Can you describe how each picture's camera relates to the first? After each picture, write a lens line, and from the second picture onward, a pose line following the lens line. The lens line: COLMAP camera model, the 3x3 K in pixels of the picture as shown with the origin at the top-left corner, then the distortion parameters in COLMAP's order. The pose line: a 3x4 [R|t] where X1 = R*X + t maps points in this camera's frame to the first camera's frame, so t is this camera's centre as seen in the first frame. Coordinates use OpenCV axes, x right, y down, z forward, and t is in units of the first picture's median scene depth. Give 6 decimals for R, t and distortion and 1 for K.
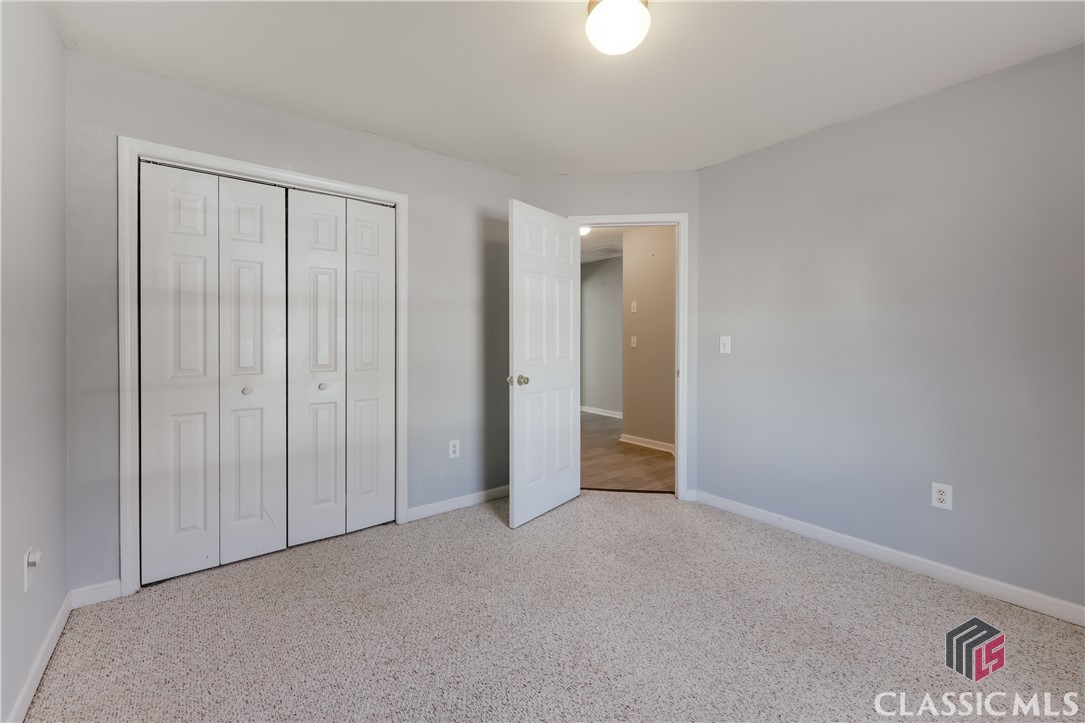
lens RADIAL K [[443.8, 0, 543.3], [0, 443.8, 344.1], [0, 0, 1]] dist [-0.000026, -0.000082]
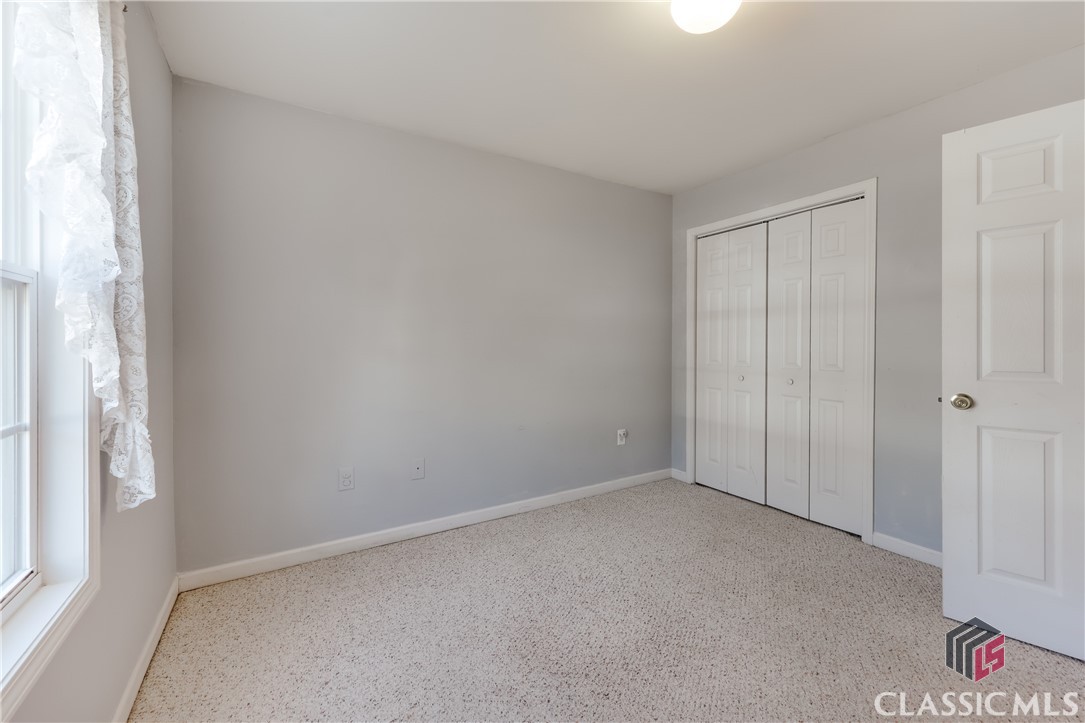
lens RADIAL K [[443.8, 0, 543.3], [0, 443.8, 344.1], [0, 0, 1]] dist [-0.000026, -0.000082]
pose [[-0.121702, 0.002848, -0.992563, 0.845881], [-0.006329, 0.999973, 0.003645, -0.002520], [0.992546, 0.006726, -0.121681, 0.577467]]
